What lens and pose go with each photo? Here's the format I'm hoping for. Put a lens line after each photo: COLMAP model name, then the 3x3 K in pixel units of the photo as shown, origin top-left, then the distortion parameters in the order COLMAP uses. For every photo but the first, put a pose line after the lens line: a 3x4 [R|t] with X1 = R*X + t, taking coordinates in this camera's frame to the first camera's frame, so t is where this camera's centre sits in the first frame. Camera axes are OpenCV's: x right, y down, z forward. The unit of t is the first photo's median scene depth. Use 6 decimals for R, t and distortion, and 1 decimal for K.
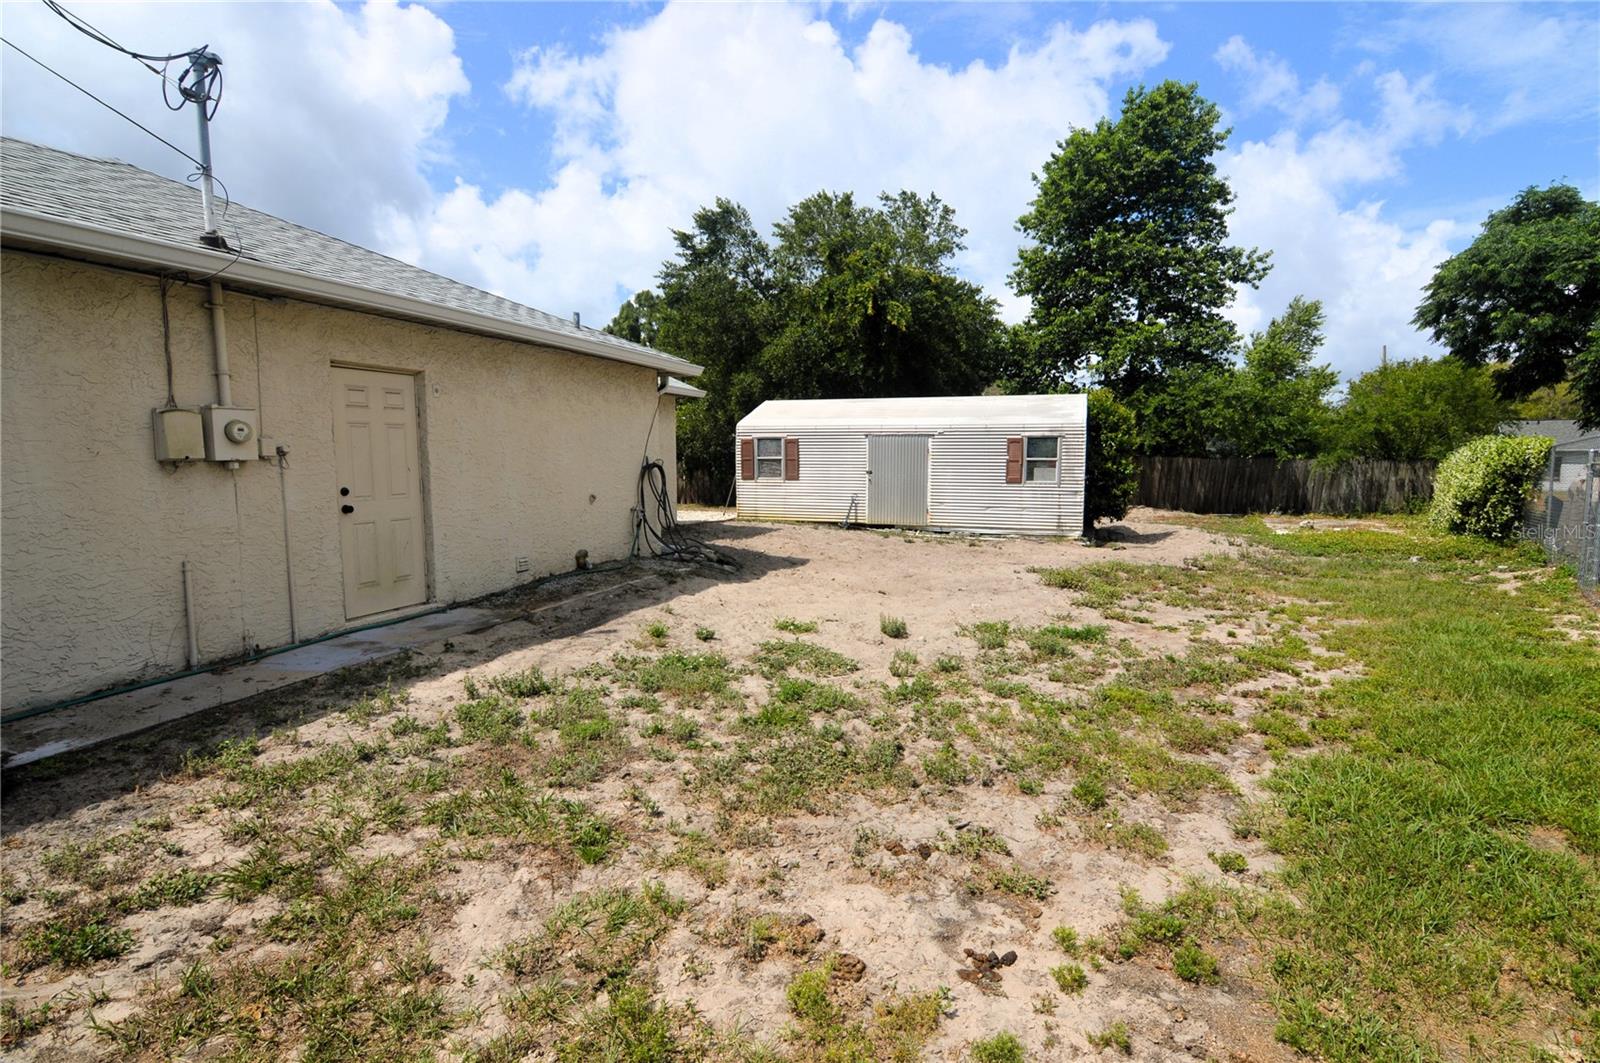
lens RADIAL K [[781.0, 0, 817.5], [0, 781.0, 531.8], [0, 0, 1]] dist [-0.003122, -0.013359]
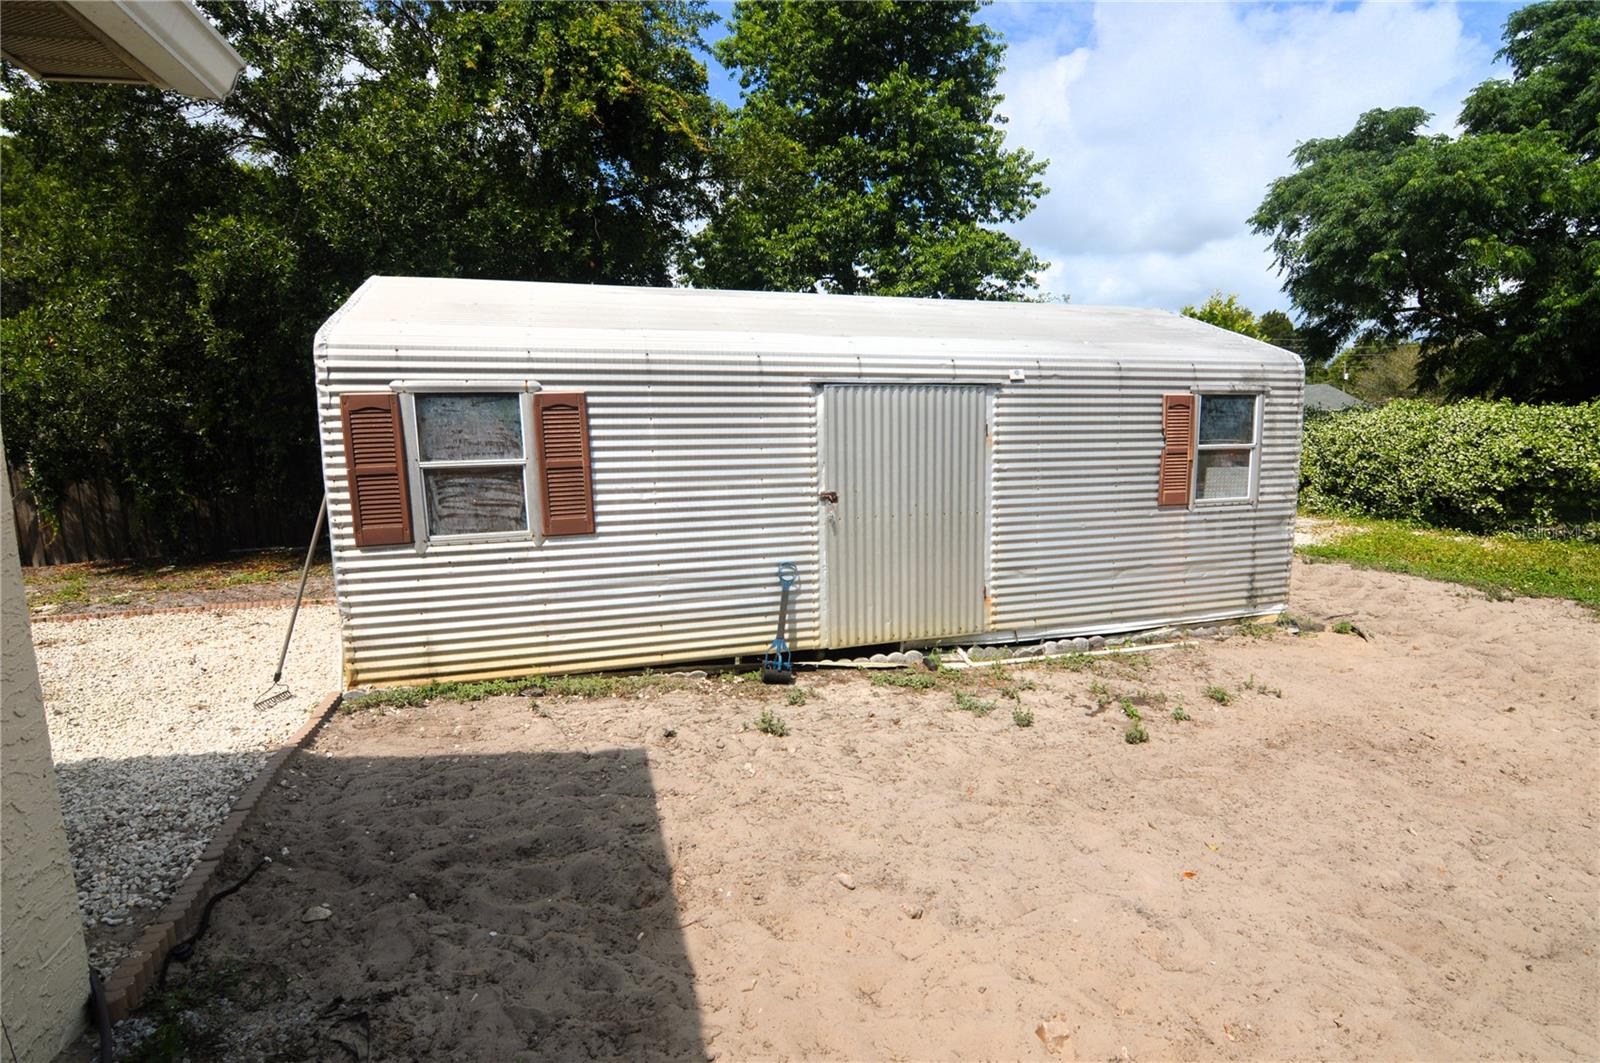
lens RADIAL K [[781.0, 0, 817.5], [0, 781.0, 531.8], [0, 0, 1]] dist [-0.003122, -0.013359]
pose [[0.803836, -0.093876, 0.587396, -0.317967], [0.070043, 0.995537, 0.063252, -0.197024], [-0.590712, -0.009701, 0.806824, 1.744627]]
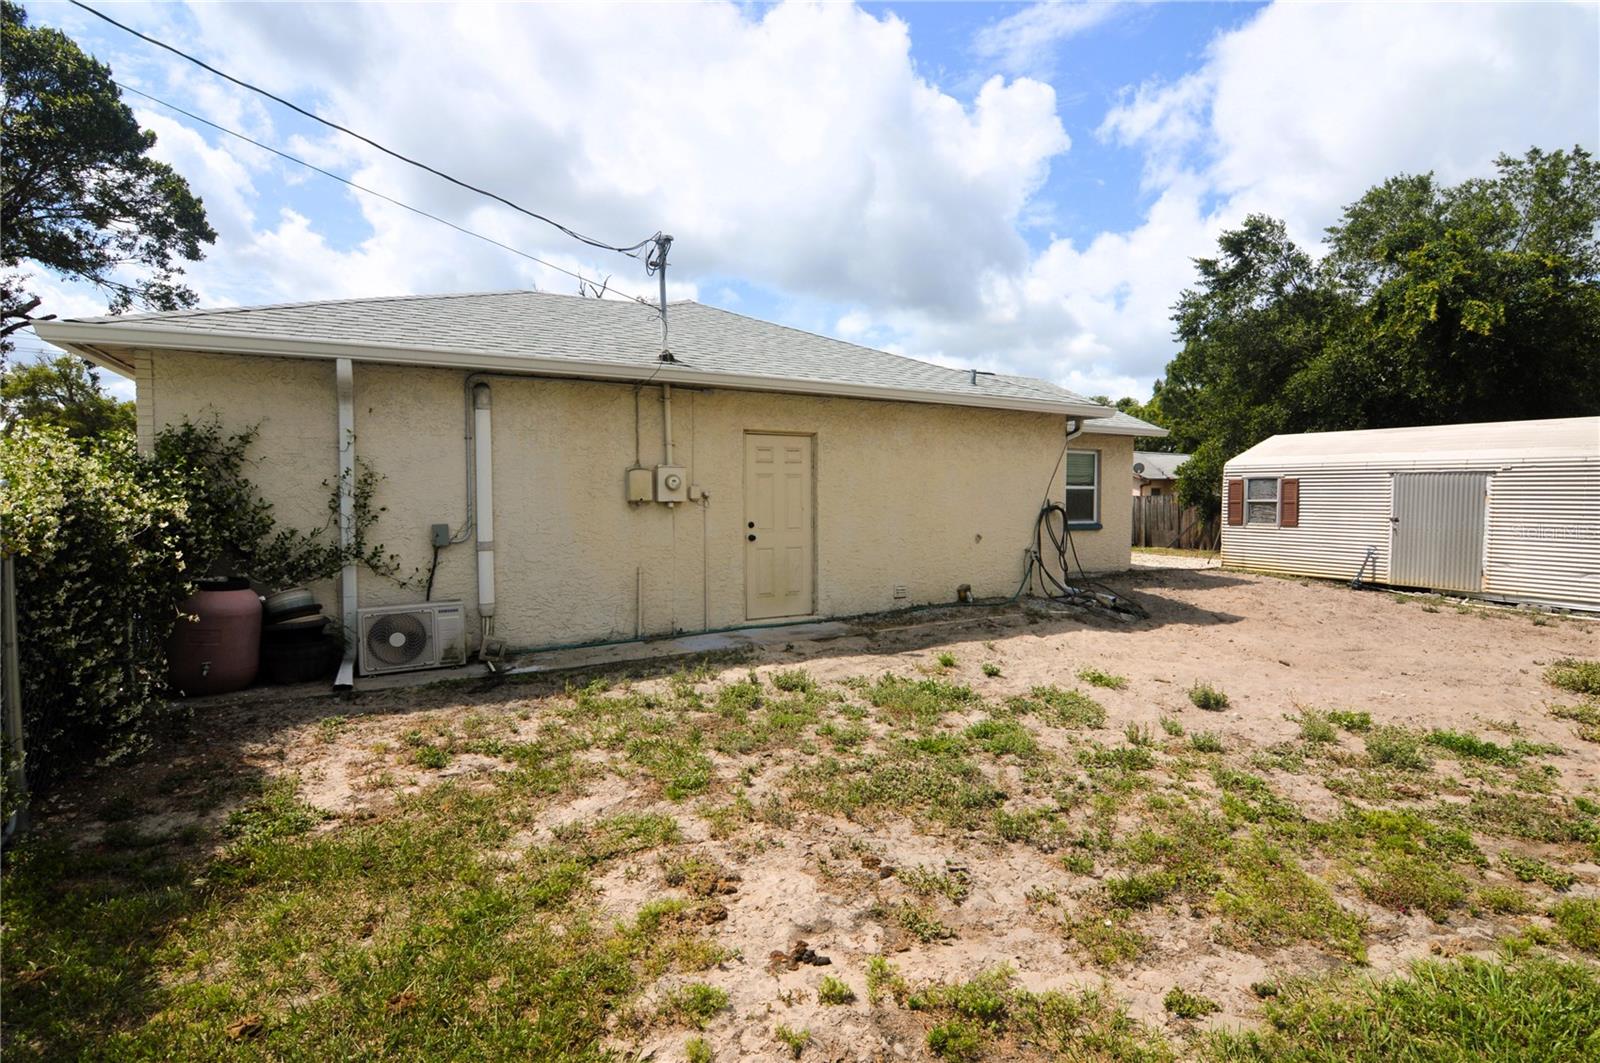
lens RADIAL K [[781.0, 0, 817.5], [0, 781.0, 531.8], [0, 0, 1]] dist [-0.003122, -0.013359]
pose [[0.754501, 0.032839, -0.655477, 0.336942], [-0.066126, 0.997469, -0.026143, -0.010416], [0.652959, 0.063069, 0.754763, 0.044599]]
